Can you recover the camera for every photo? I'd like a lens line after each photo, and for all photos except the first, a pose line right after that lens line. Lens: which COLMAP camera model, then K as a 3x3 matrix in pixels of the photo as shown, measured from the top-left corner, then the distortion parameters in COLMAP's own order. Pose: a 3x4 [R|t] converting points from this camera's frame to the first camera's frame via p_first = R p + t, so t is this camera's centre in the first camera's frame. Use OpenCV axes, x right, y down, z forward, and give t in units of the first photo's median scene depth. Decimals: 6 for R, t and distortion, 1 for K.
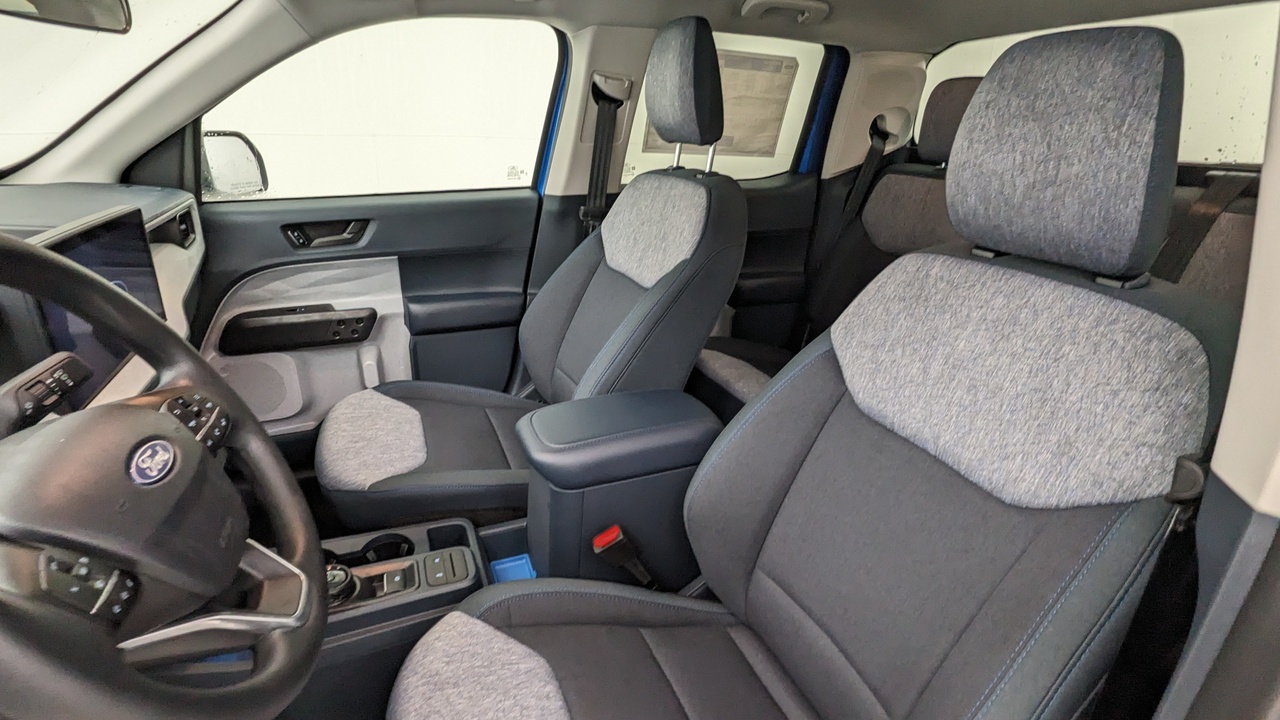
lens RADIAL K [[604.0, 0, 640.0], [0, 604.0, 360.0], [0, 0, 1]] dist [-0.000962, -0.000168]
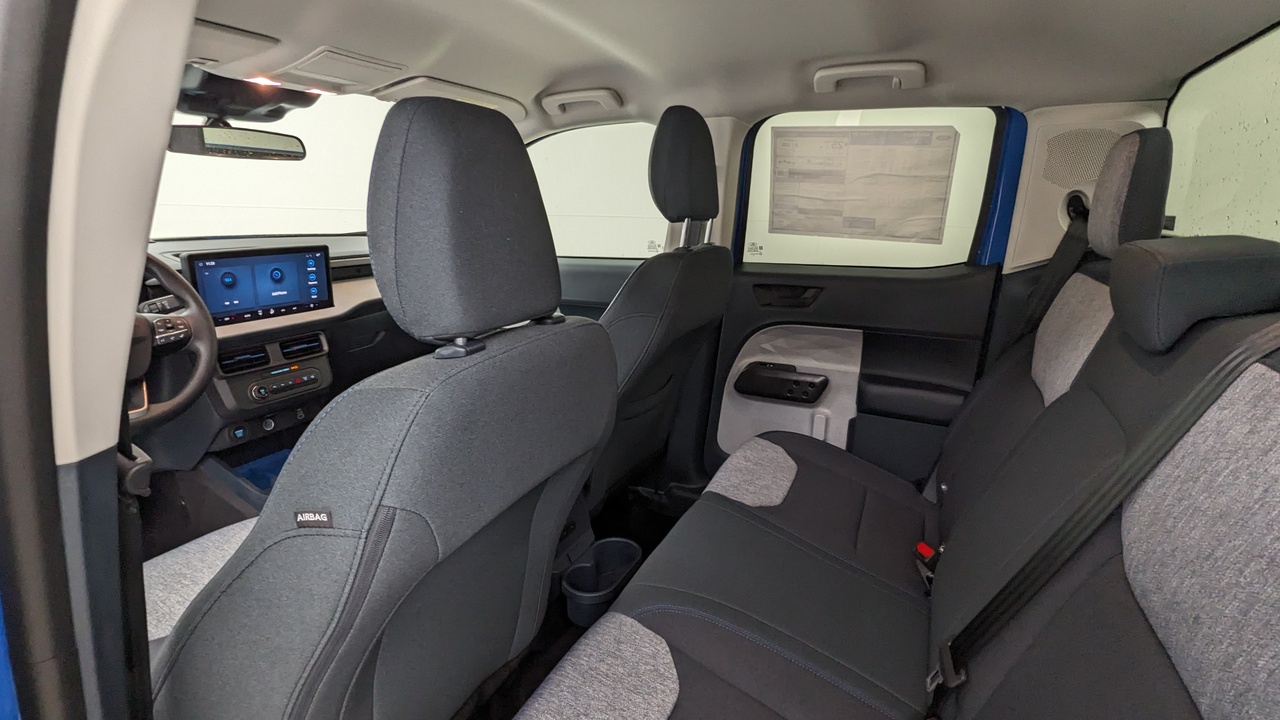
lens RADIAL K [[604.0, 0, 640.0], [0, 604.0, 360.0], [0, 0, 1]] dist [-0.000962, -0.000168]
pose [[0.668231, 0.179157, -0.722060, 0.558400], [-0.270748, 0.962579, -0.011730, -0.065588], [0.692938, 0.203335, 0.691731, 0.186031]]
